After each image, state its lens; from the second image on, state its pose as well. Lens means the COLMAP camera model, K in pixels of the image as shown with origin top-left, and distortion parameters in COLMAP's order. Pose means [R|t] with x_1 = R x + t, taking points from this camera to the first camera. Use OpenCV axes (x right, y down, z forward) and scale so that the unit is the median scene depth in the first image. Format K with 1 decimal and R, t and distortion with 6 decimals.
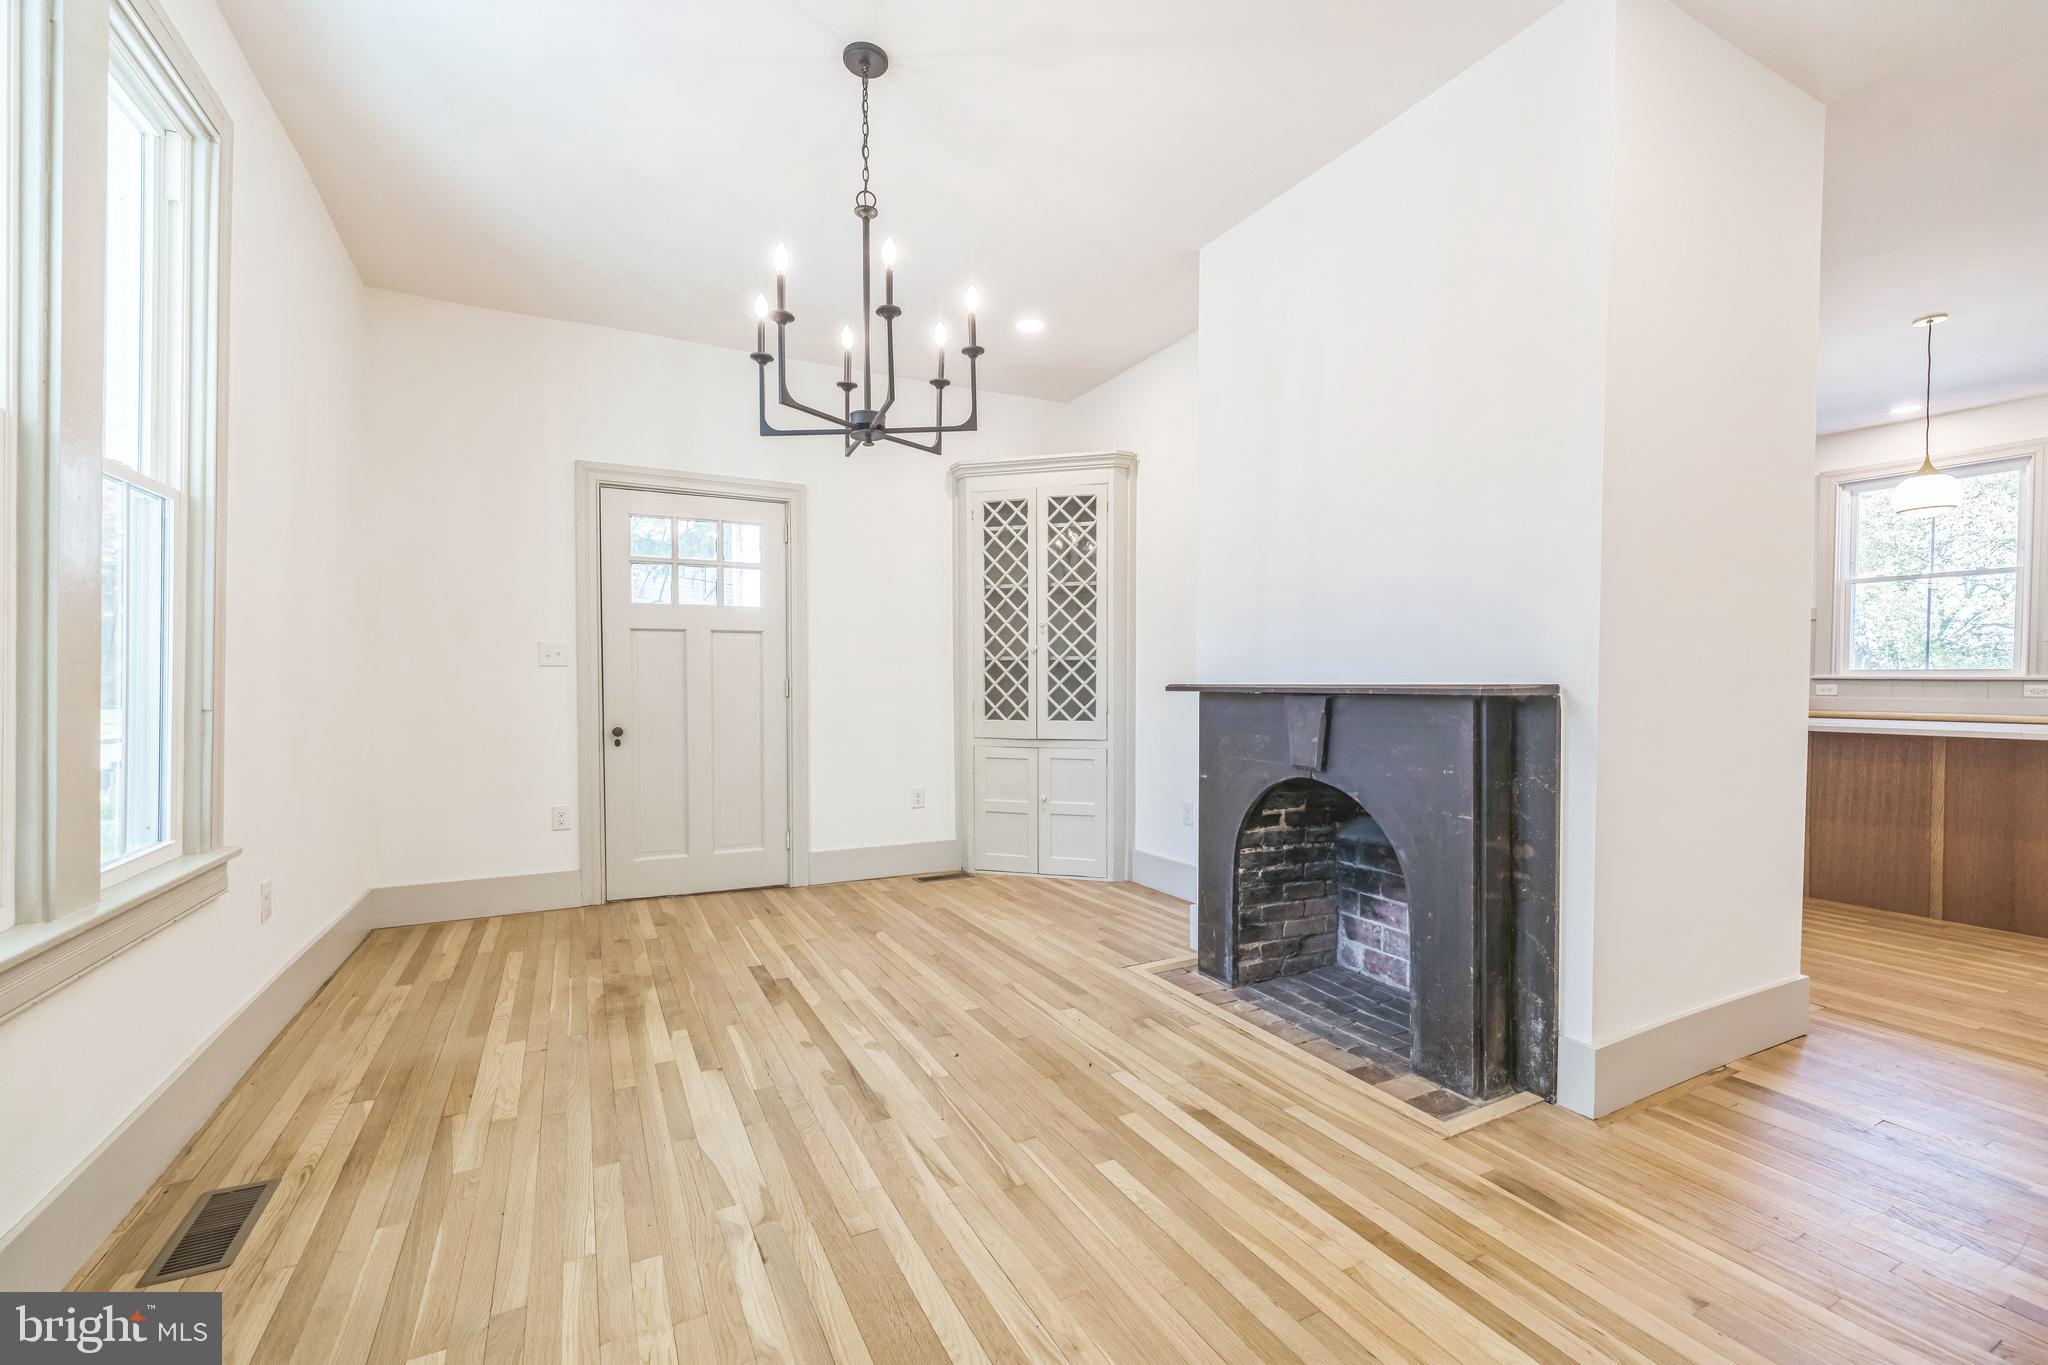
lens RADIAL K [[862.2, 0, 1025.2], [0, 862.2, 673.1], [0, 0, 1]] dist [-0.000323, -0.000141]
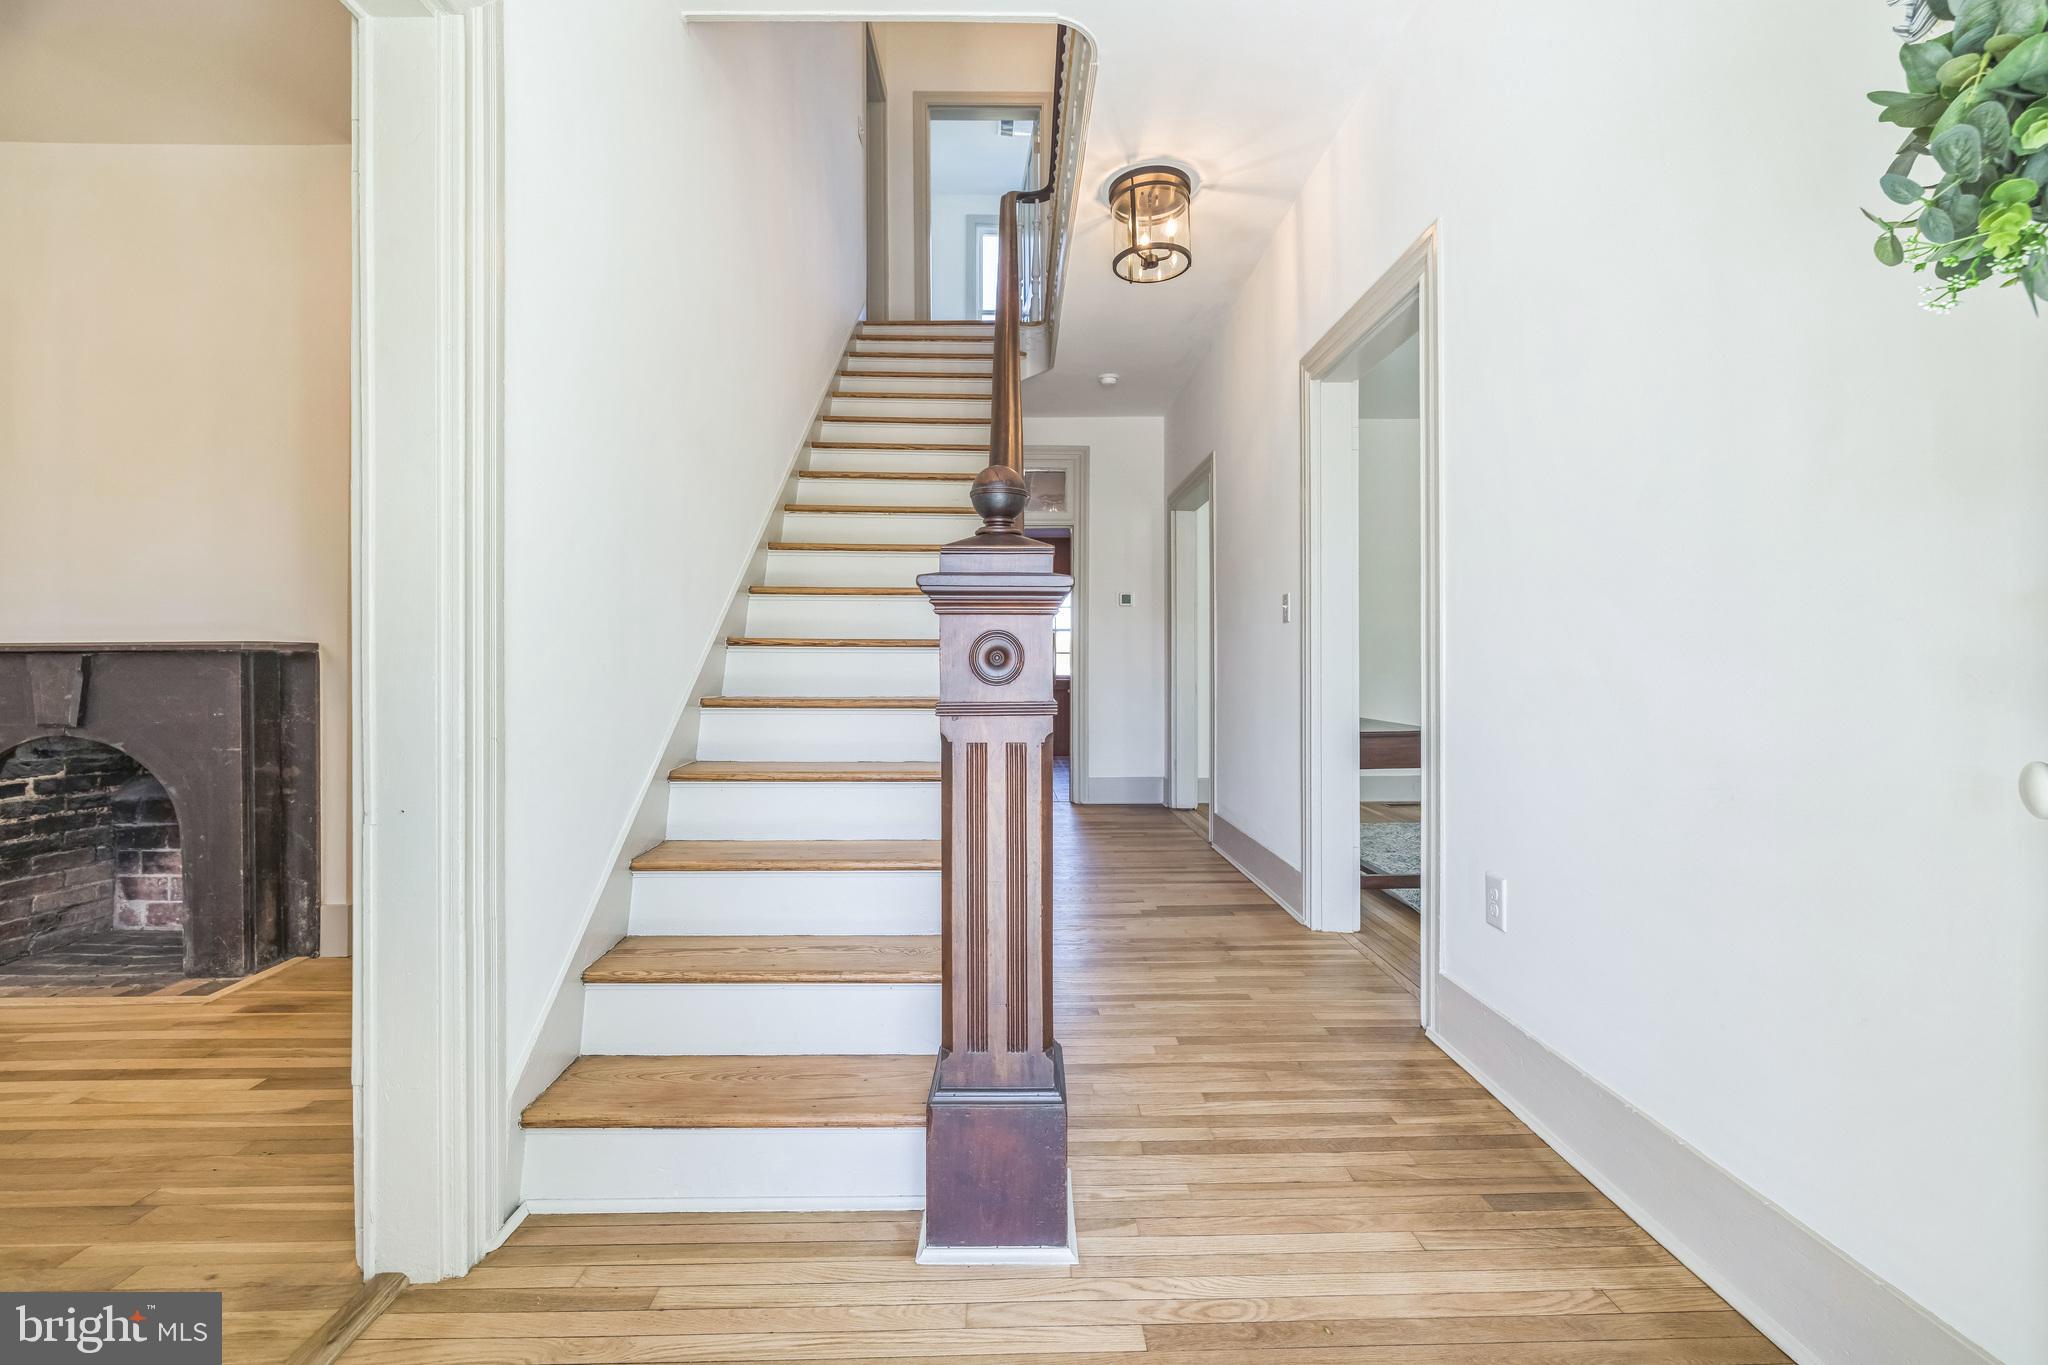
lens RADIAL K [[853.8, 0, 1022.0], [0, 853.8, 659.5], [0, 0, 1]] dist [-0.000530, -0.000336]
pose [[0.434227, 0.000550, 0.900803, -0.089077], [-0.002580, 0.999996, 0.000633, 0.028967], [-0.900800, -0.002599, 0.434227, -0.477319]]
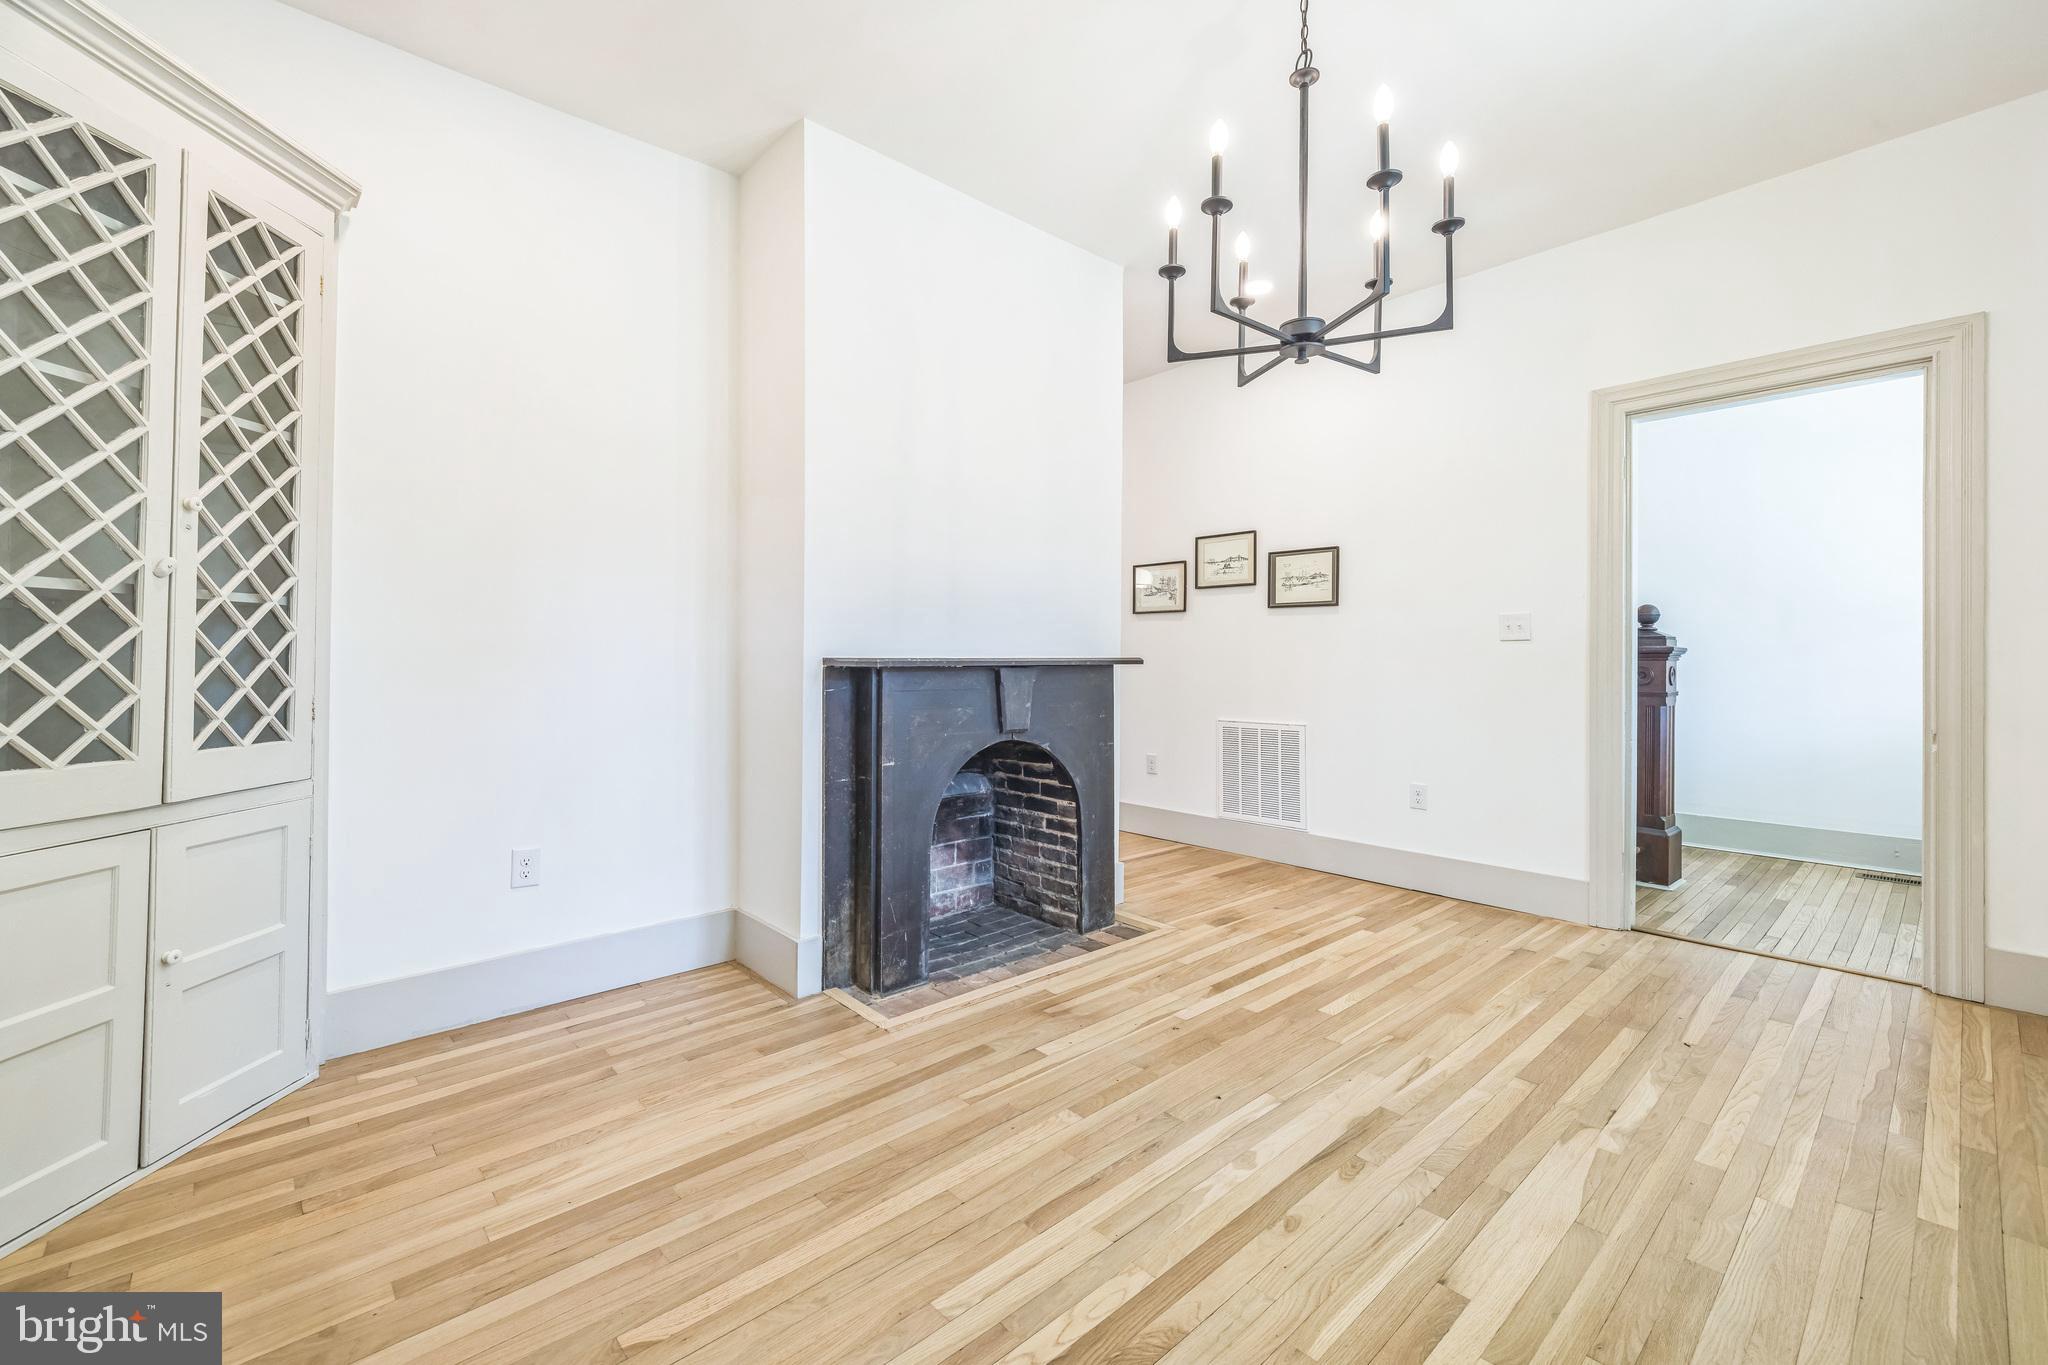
lens RADIAL K [[853.8, 0, 1022.0], [0, 853.8, 659.5], [0, 0, 1]] dist [-0.000530, -0.000336]
pose [[-0.250614, -0.003912, 0.968079, -0.811892], [-0.012295, 0.999924, 0.000858, 0.015641], [-0.968009, -0.011688, -0.250643, 1.355528]]
